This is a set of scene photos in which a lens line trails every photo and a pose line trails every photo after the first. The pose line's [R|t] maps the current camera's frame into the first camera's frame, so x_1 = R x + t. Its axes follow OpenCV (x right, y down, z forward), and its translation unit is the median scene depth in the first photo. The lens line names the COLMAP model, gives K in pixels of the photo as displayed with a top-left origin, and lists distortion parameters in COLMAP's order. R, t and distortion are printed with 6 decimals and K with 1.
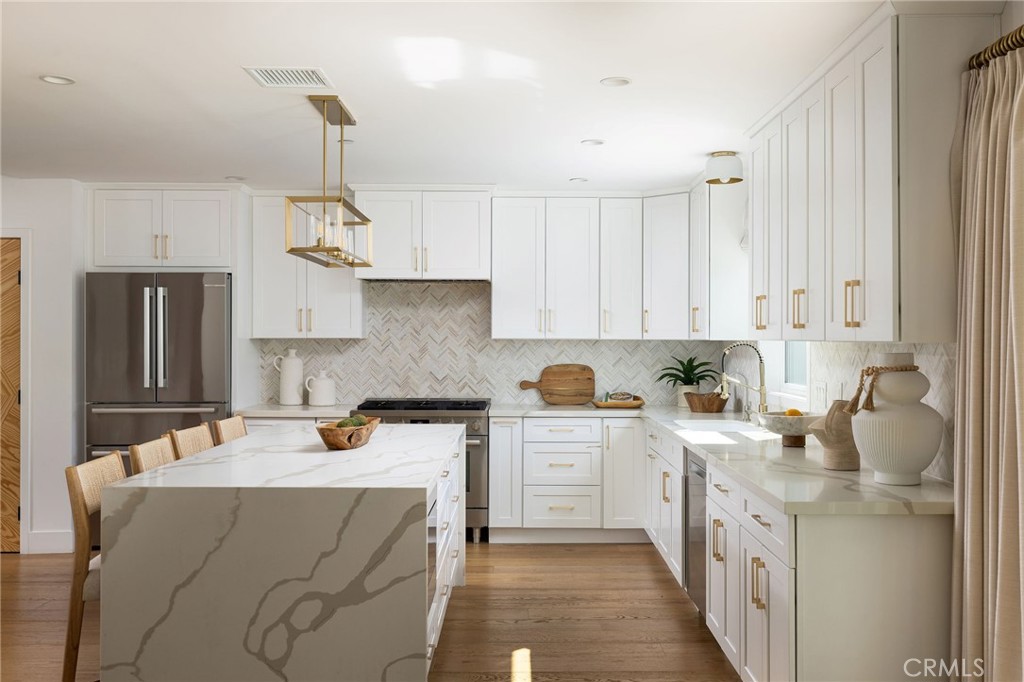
lens RADIAL K [[985.1, 0, 521.9], [0, 985.1, 339.8], [0, 0, 1]] dist [0.009606, 0.000000]
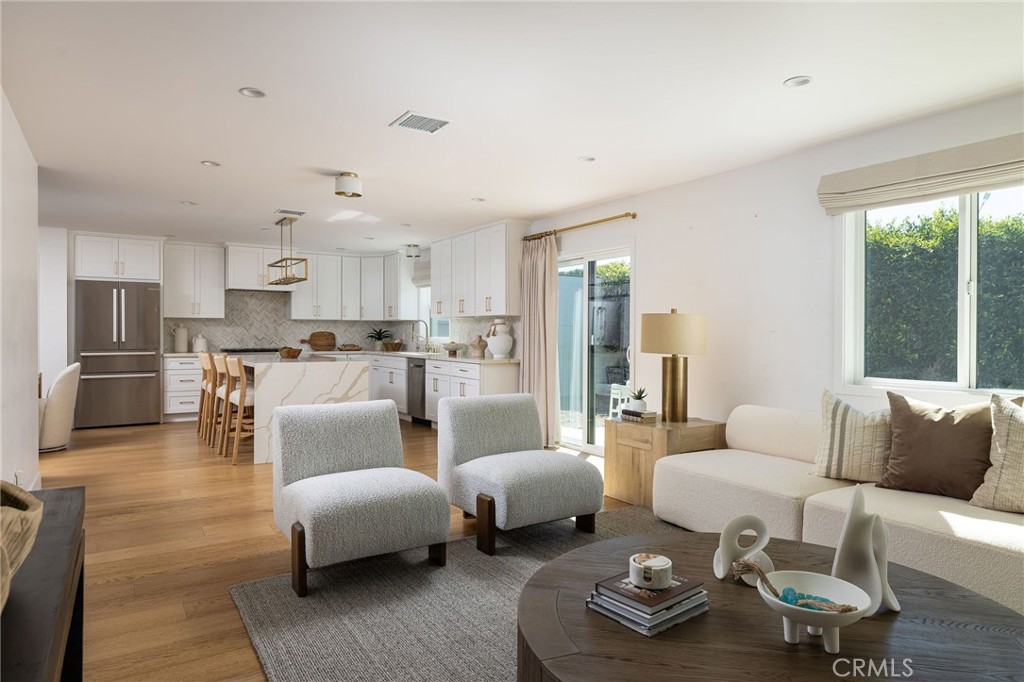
lens RADIAL K [[617.9, 0, 516.7], [0, 617.9, 338.4], [0, 0, 1]] dist [-0.004252, 0.001795]
pose [[0.842287, -0.003805, 0.539016, -0.357742], [-0.000114, 0.999974, 0.007237, 0.032274], [-0.539030, -0.006157, 0.842264, -0.406901]]
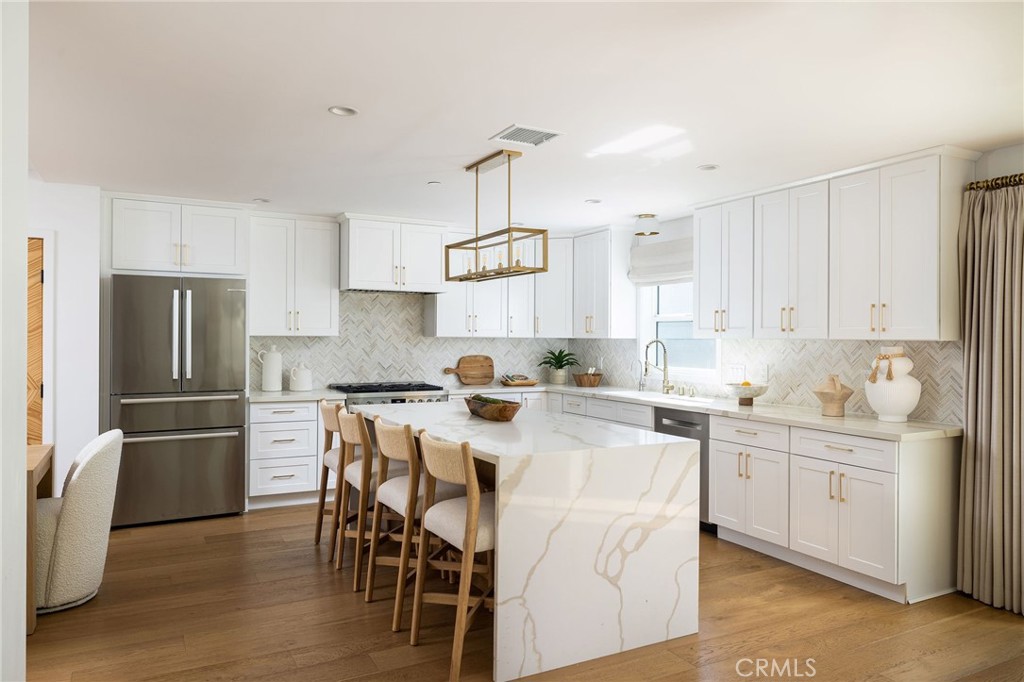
lens RADIAL K [[703.6, 0, 517.4], [0, 703.6, 338.8], [0, 0, 1]] dist [0.007919, 0.000455]
pose [[0.887335, 0.002435, 0.461118, -0.392762], [-0.002884, 0.999996, 0.000269, 0.001247], [-0.461115, -0.001569, 0.887339, 0.104025]]
